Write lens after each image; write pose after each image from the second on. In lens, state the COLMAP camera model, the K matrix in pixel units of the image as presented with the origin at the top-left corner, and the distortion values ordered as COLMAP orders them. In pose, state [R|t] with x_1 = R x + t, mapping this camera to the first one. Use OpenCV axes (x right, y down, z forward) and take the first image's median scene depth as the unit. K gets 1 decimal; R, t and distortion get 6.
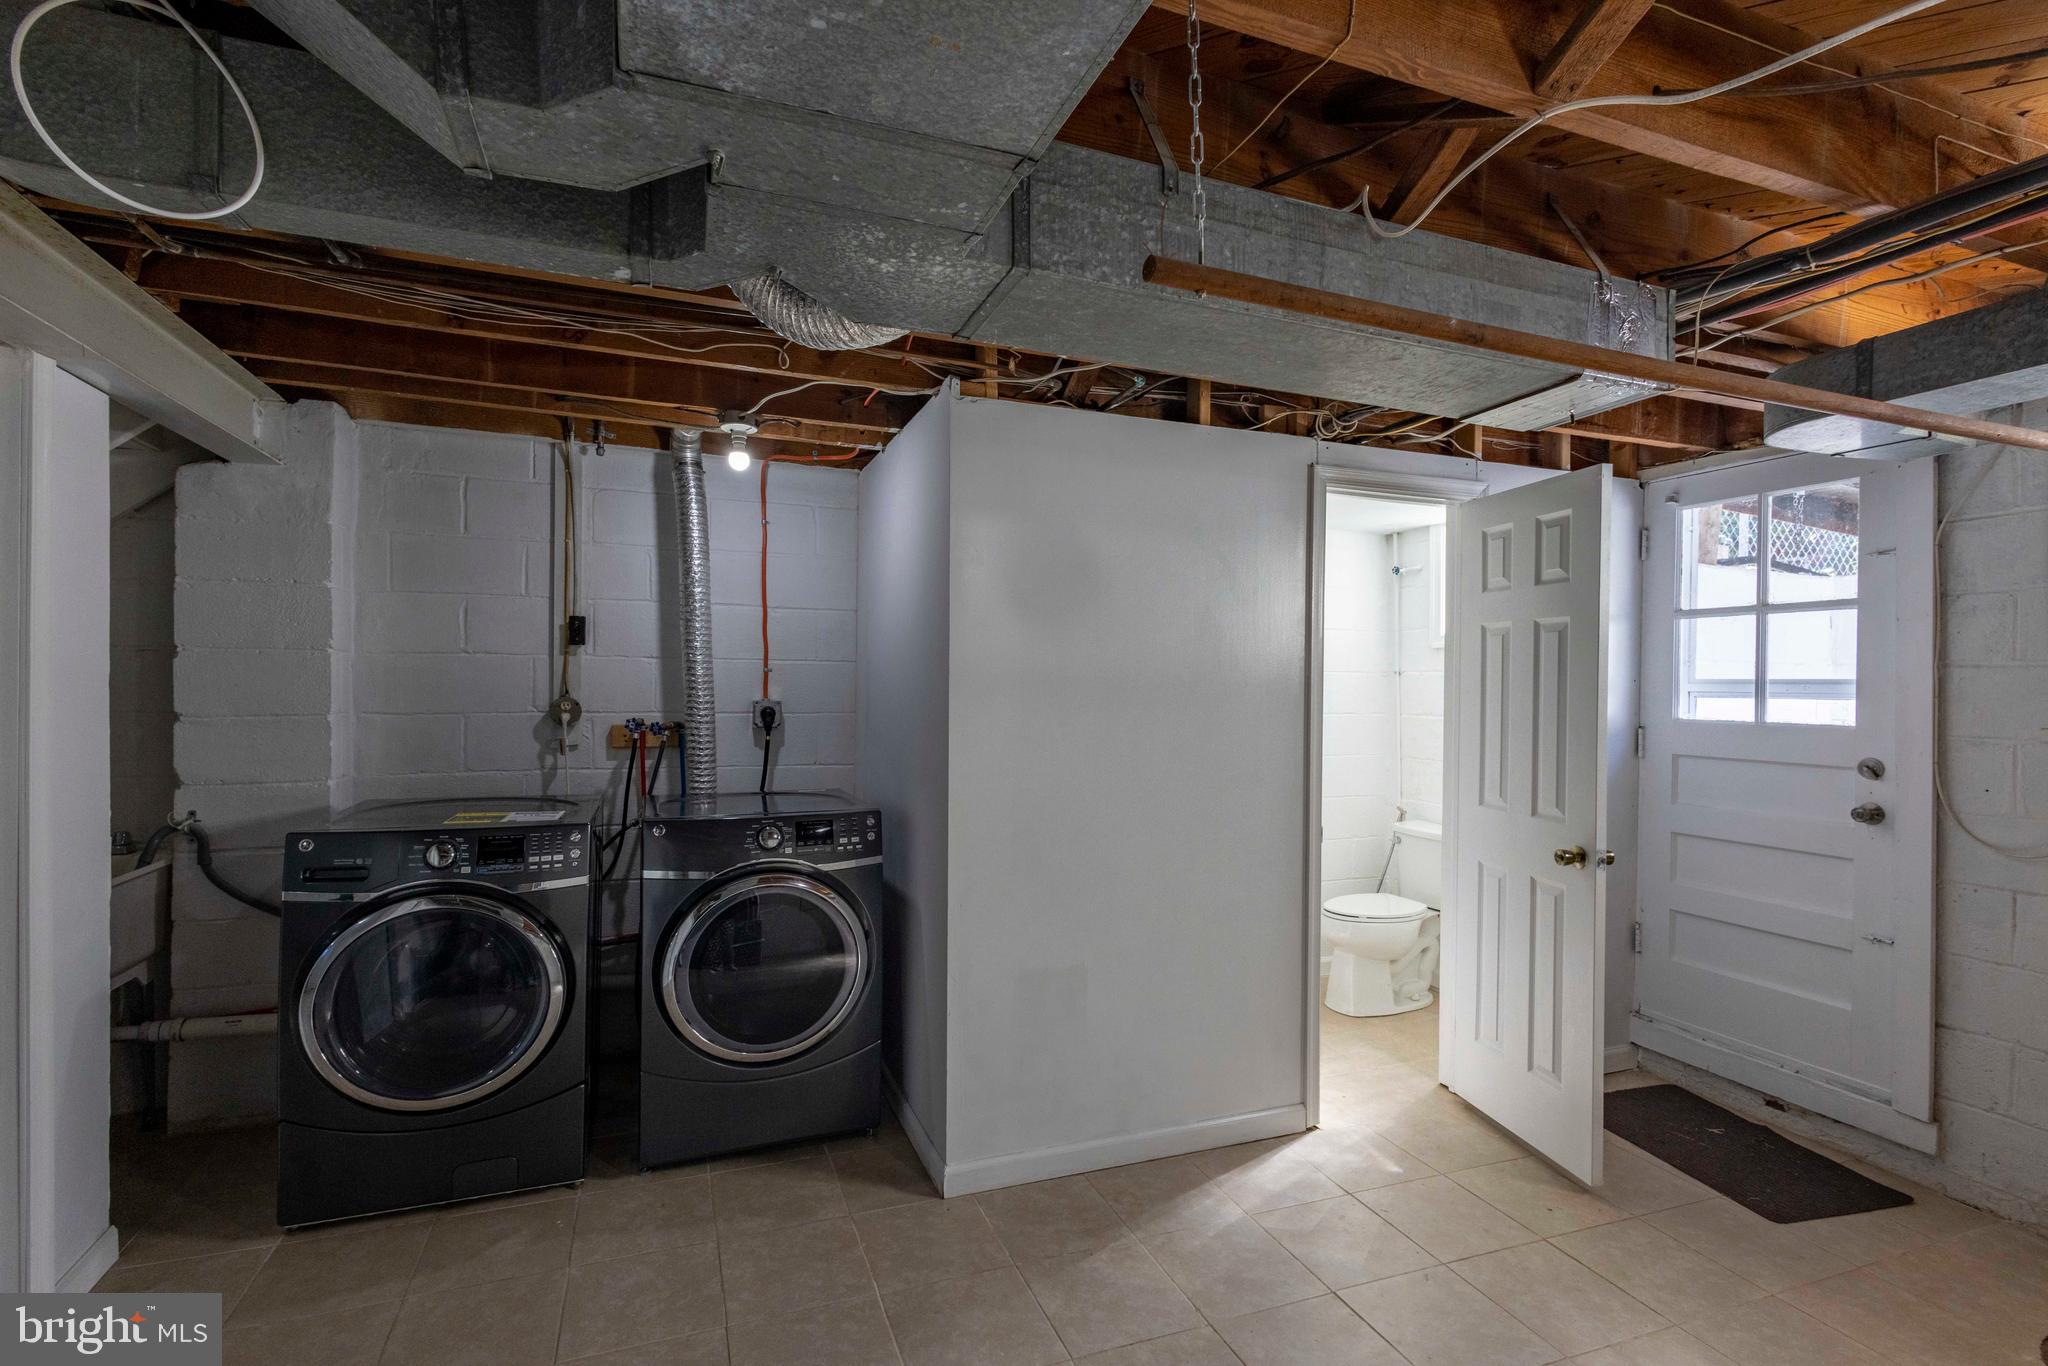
lens RADIAL K [[939.7, 0, 1021.0], [0, 939.7, 694.3], [0, 0, 1]] dist [0.000535, 0.000070]
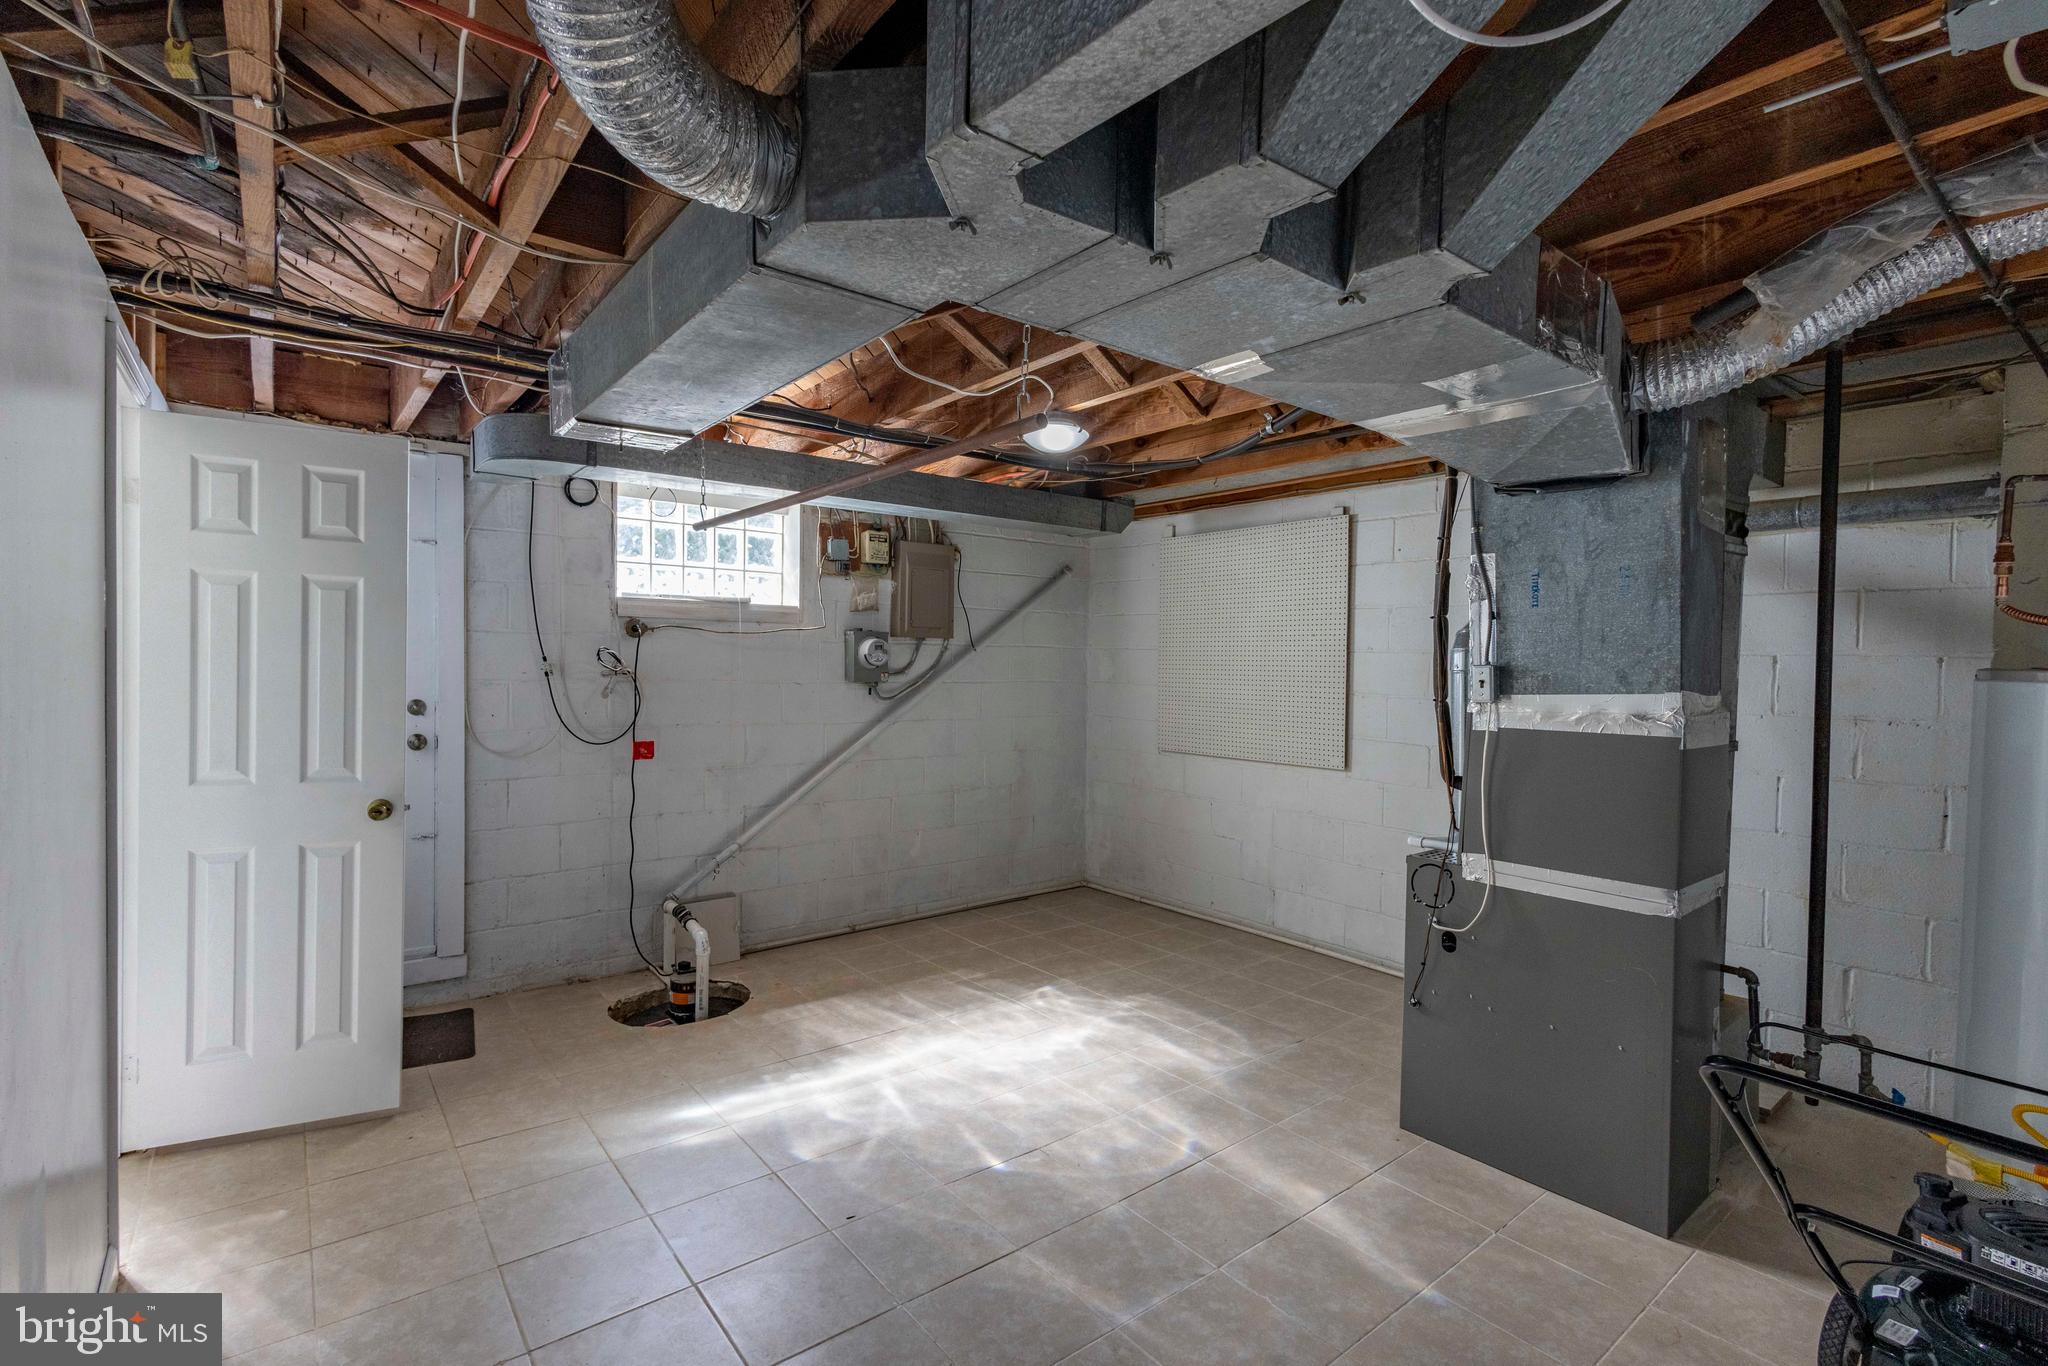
lens RADIAL K [[934.5, 0, 1020.0], [0, 934.5, 674.3], [0, 0, 1]] dist [0.001009, 0.000098]
pose [[-0.308605, -0.032366, 0.950639, -0.615341], [-0.019135, 0.999430, 0.027816, -0.018976], [-0.950998, -0.009607, -0.309049, 0.650616]]
